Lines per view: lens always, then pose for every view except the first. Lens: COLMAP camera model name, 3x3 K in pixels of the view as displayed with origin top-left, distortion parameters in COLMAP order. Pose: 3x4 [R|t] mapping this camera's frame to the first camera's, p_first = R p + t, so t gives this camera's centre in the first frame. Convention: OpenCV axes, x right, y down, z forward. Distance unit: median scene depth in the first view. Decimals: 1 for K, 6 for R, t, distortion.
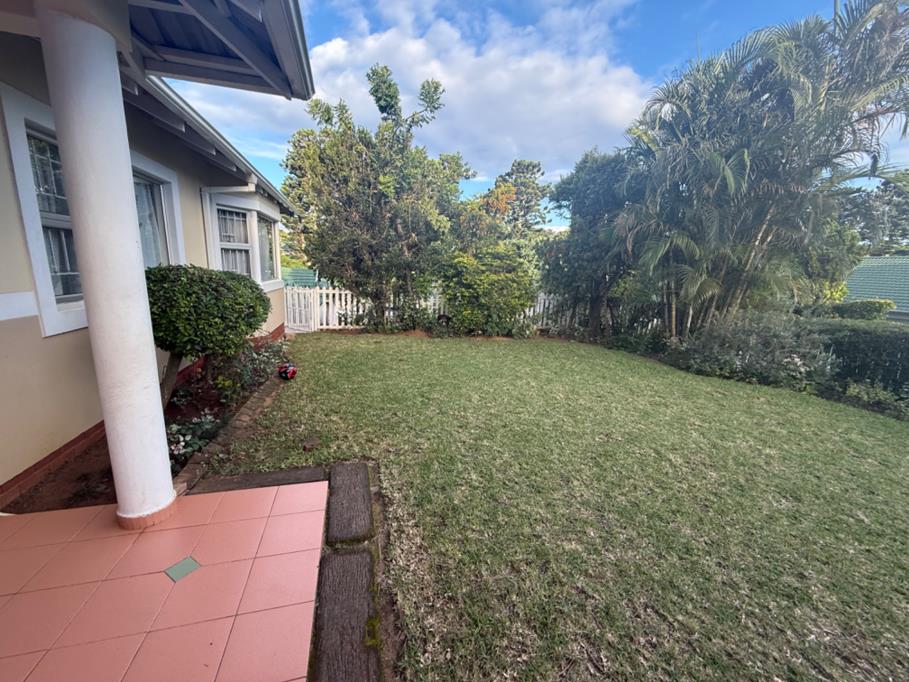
lens RADIAL K [[364.1, 0, 457.7], [0, 364.1, 345.5], [0, 0, 1]] dist [0.004242, -0.000593]
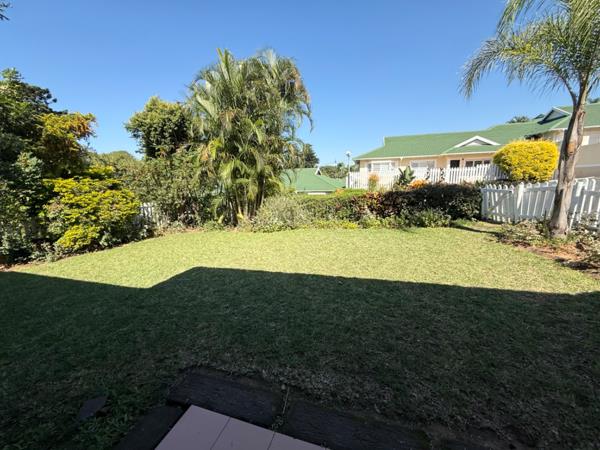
lens RADIAL K [[240.4, 0, 302.1], [0, 240.4, 224.9], [0, 0, 1]] dist [0.004242, -0.000593]
pose [[0.542232, -0.208644, 0.813912, -0.304944], [0.226514, 0.969113, 0.097525, -0.050167], [-0.809120, 0.131481, 0.572745, 0.153634]]
